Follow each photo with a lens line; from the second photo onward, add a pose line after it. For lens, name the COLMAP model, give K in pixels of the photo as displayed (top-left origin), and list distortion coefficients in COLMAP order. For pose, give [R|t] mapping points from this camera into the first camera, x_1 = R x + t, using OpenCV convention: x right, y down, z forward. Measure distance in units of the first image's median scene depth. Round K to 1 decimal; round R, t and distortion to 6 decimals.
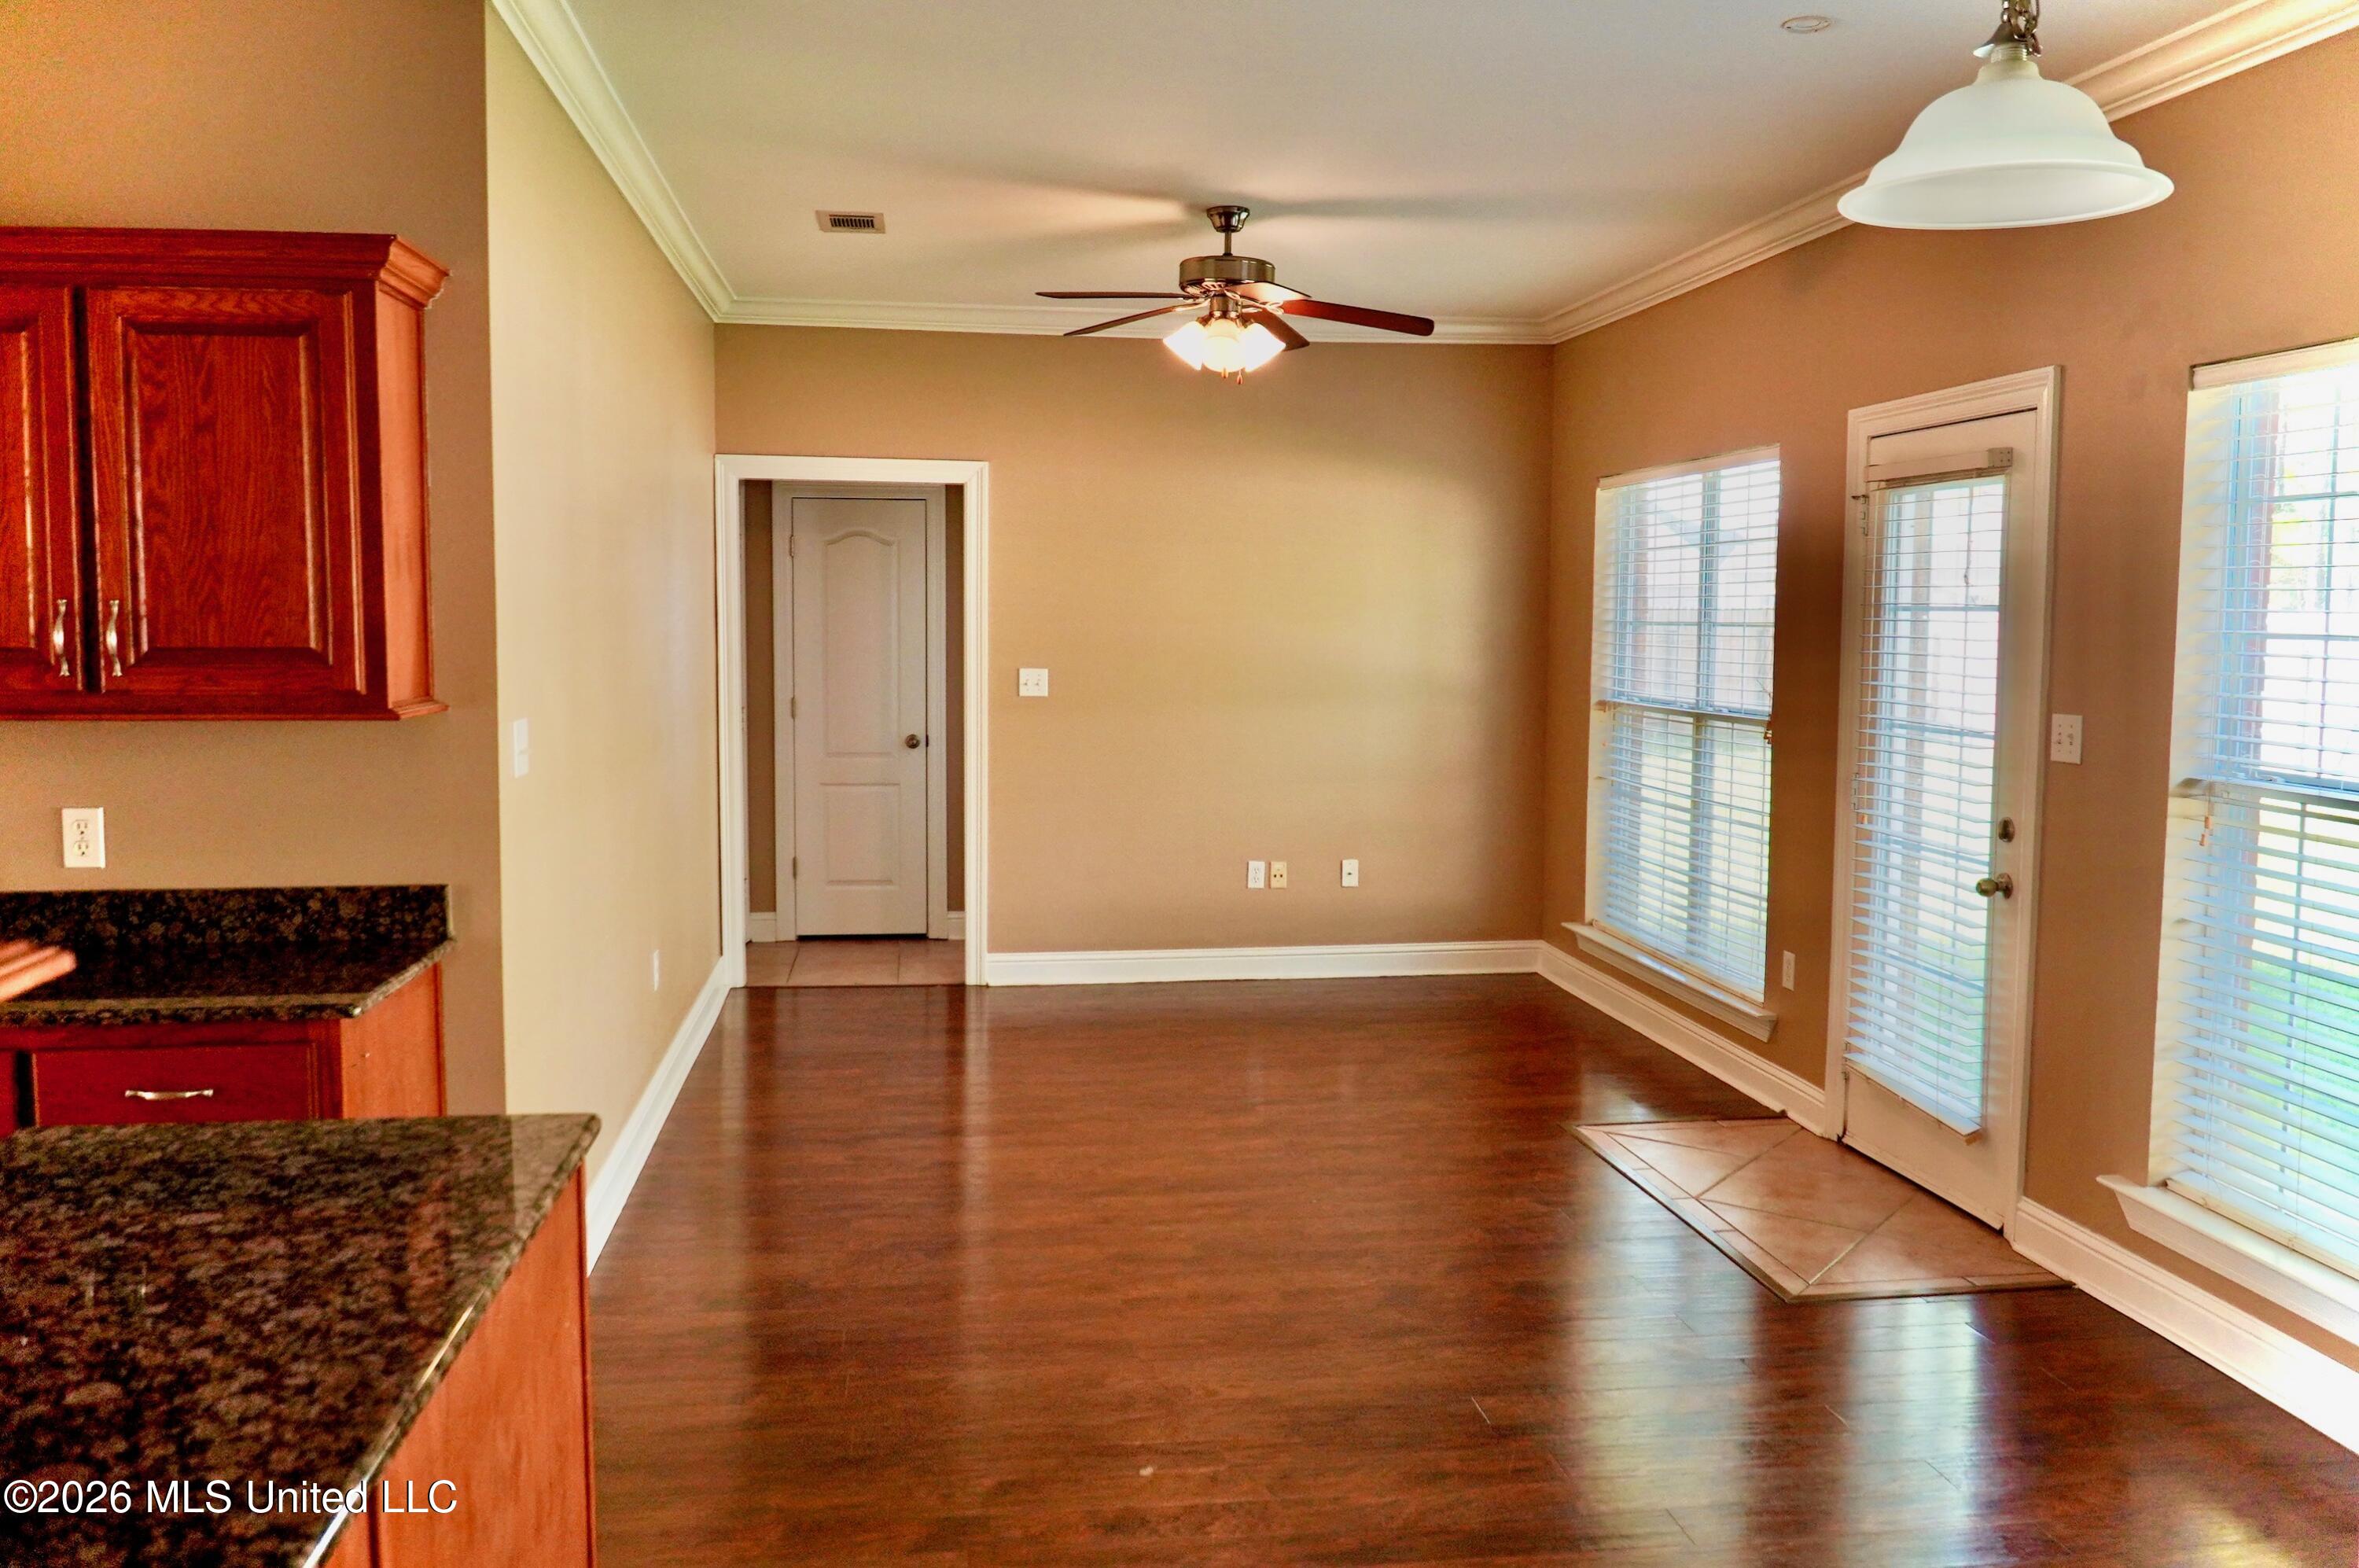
lens RADIAL K [[1896.3, 0, 1179.0], [0, 1896.3, 773.5], [0, 0, 1]] dist [0.012348, -0.039925]
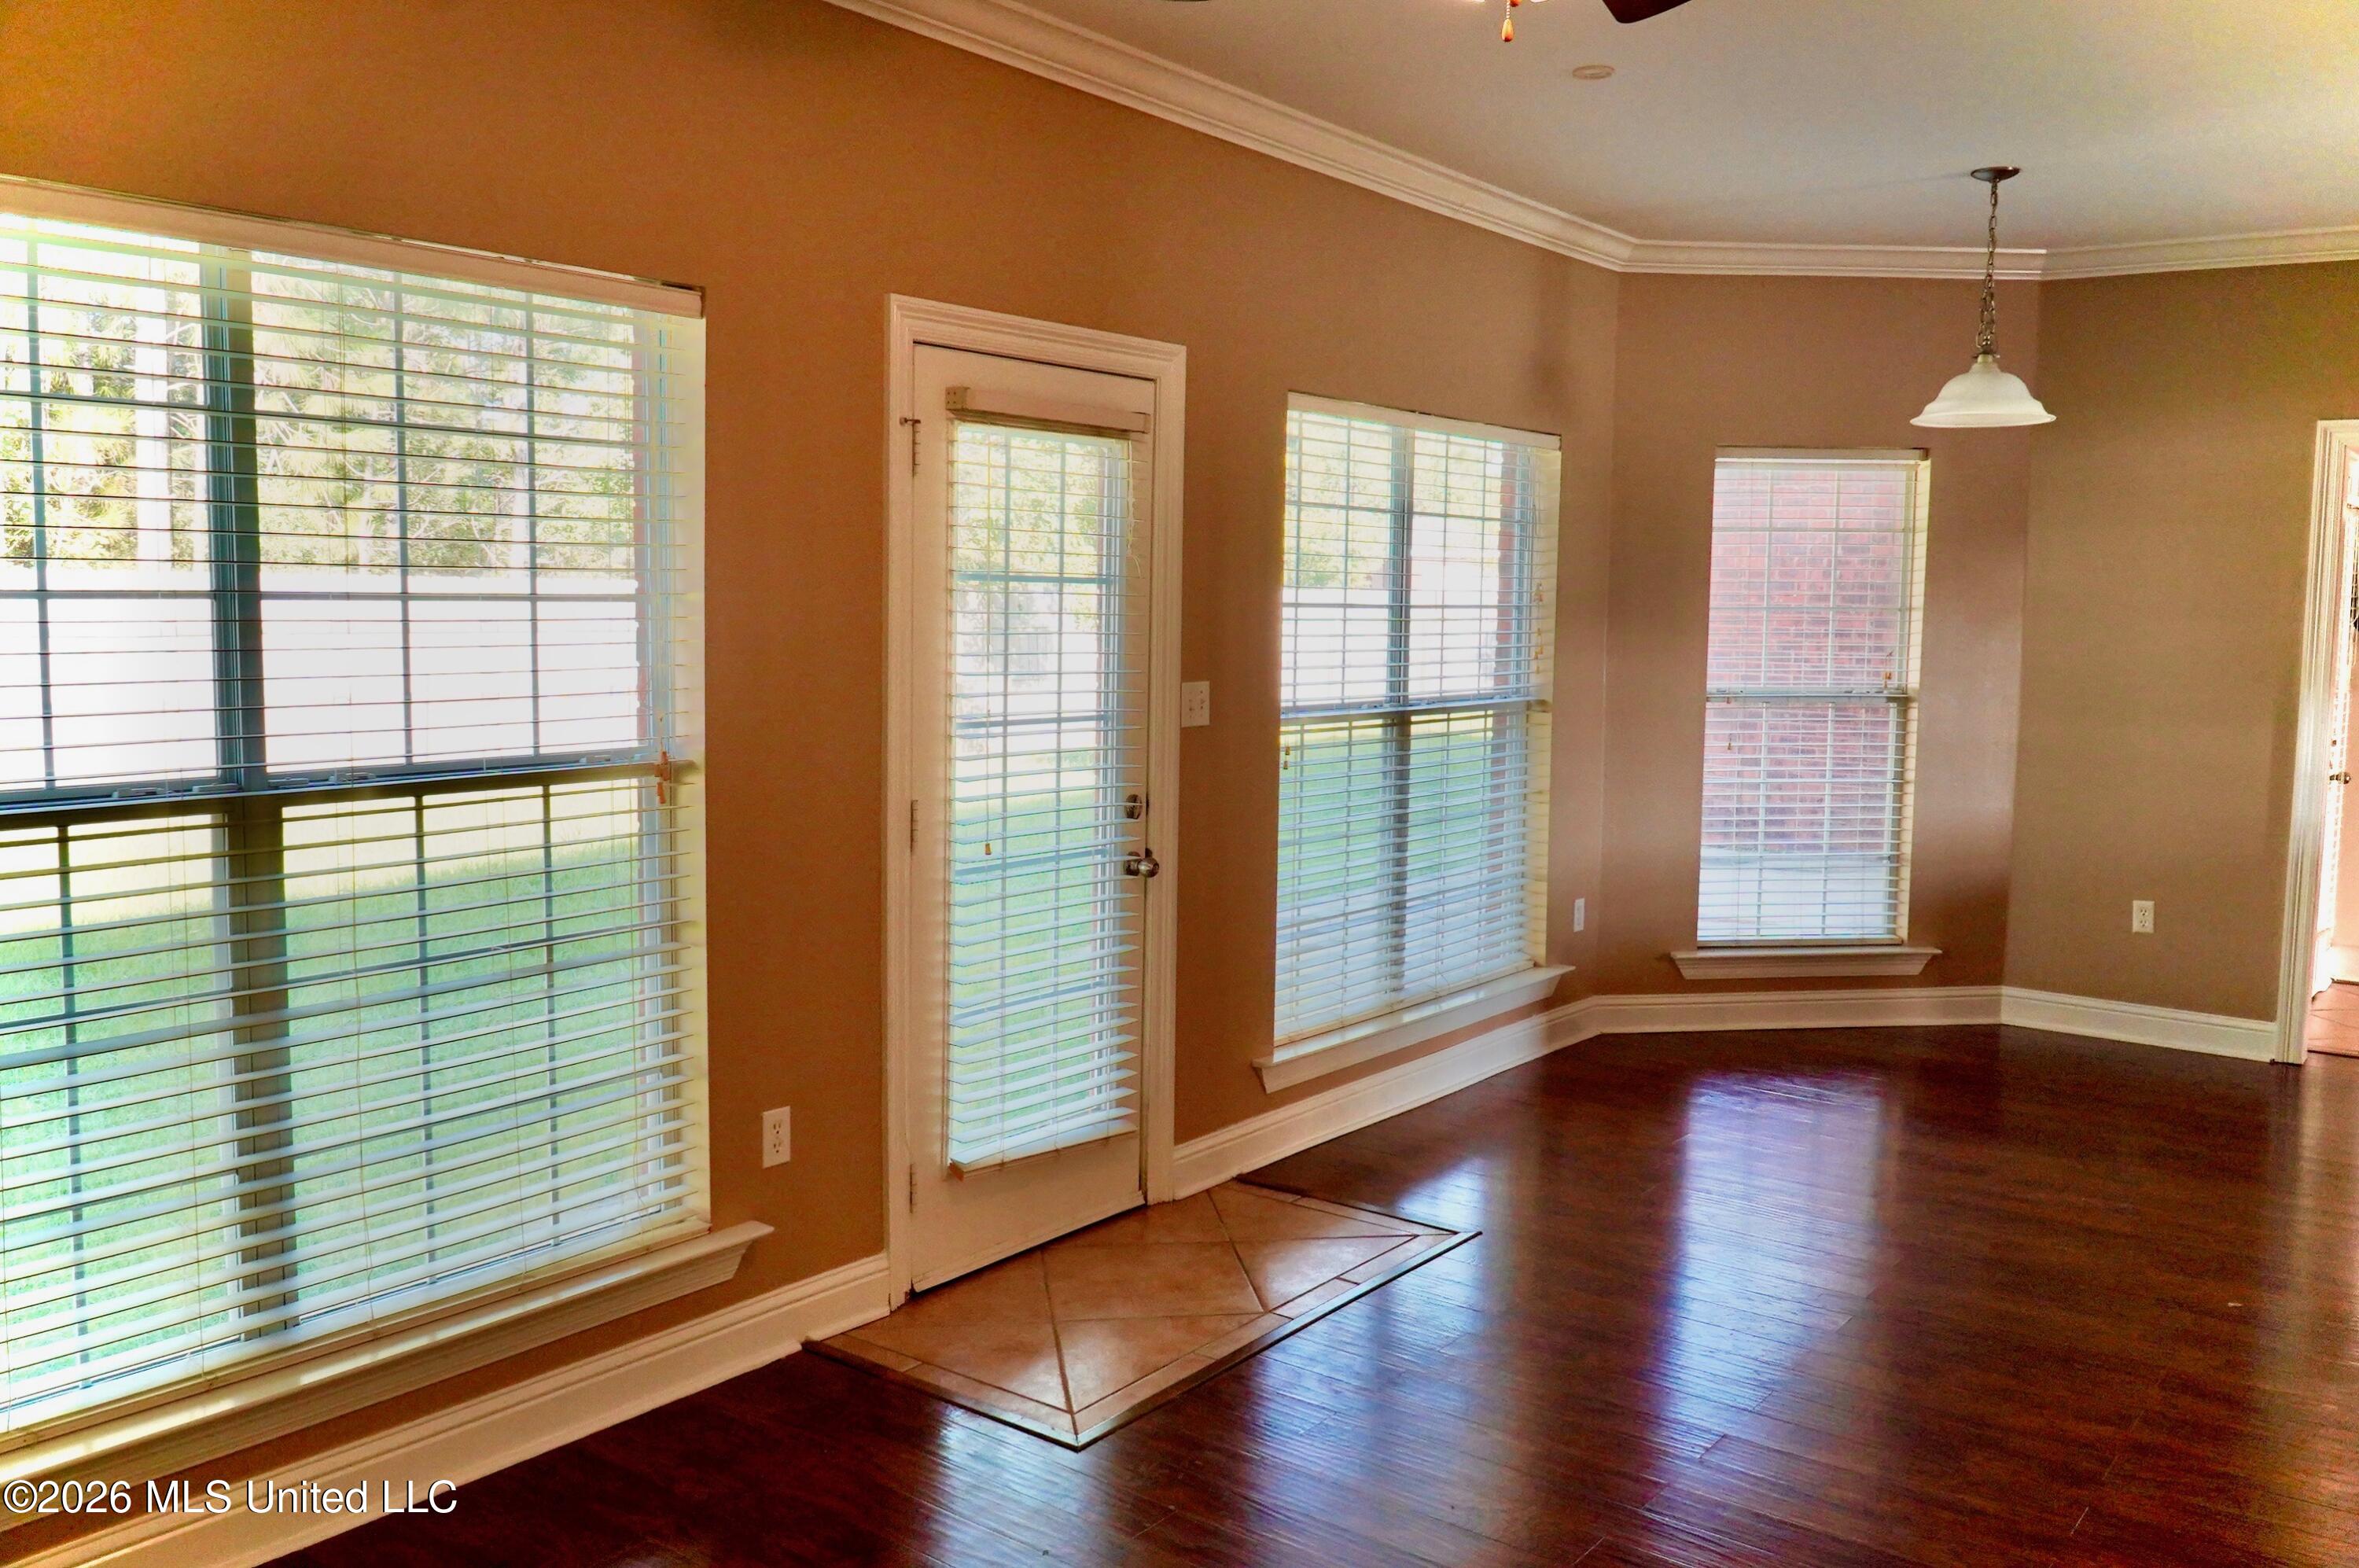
lens RADIAL K [[1896.3, 0, 1179.0], [0, 1896.3, 773.5], [0, 0, 1]] dist [0.012348, -0.039925]
pose [[-0.701639, -0.084729, 0.707477, -0.271238], [0.040868, 0.986485, 0.158674, -0.141171], [-0.711359, 0.140245, -0.688694, 1.644419]]
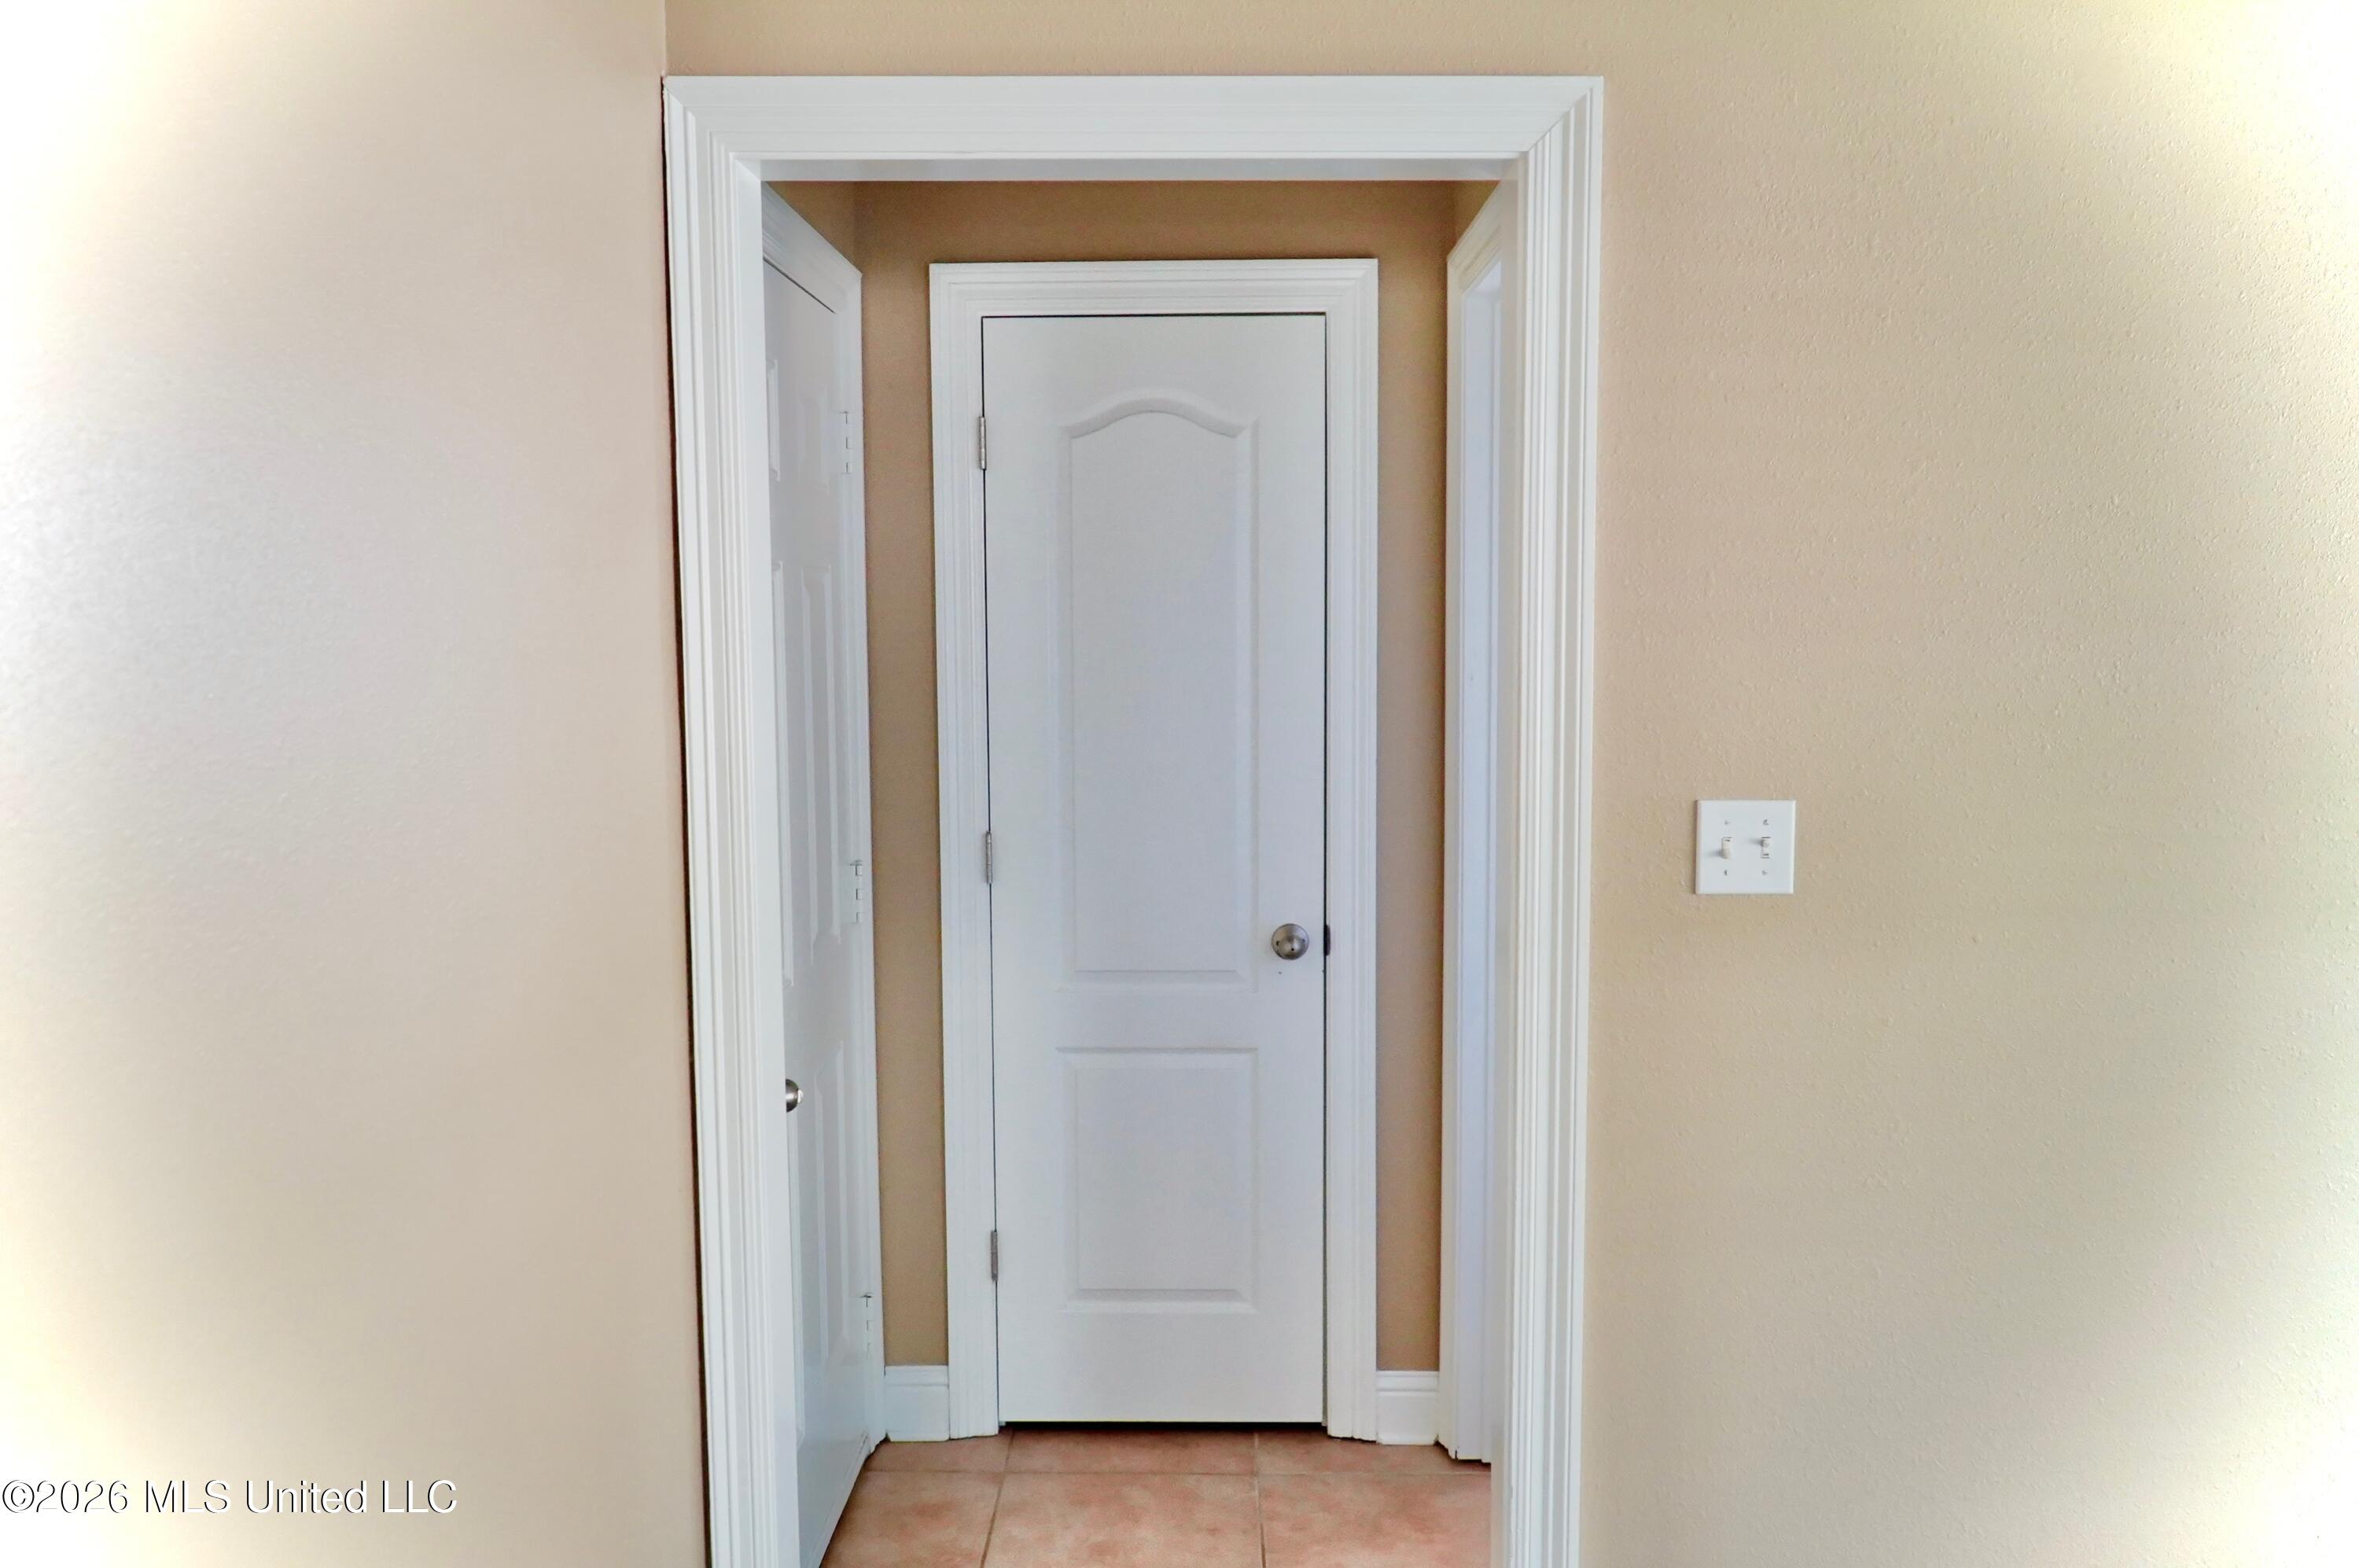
lens RADIAL K [[1896.3, 0, 1179.0], [0, 1896.3, 773.5], [0, 0, 1]] dist [0.012348, -0.039925]
pose [[0.988897, -0.000619, -0.148599, -0.106049], [0.002003, 0.999956, 0.009161, -0.055007], [0.148587, -0.009357, 0.988855, 0.621308]]
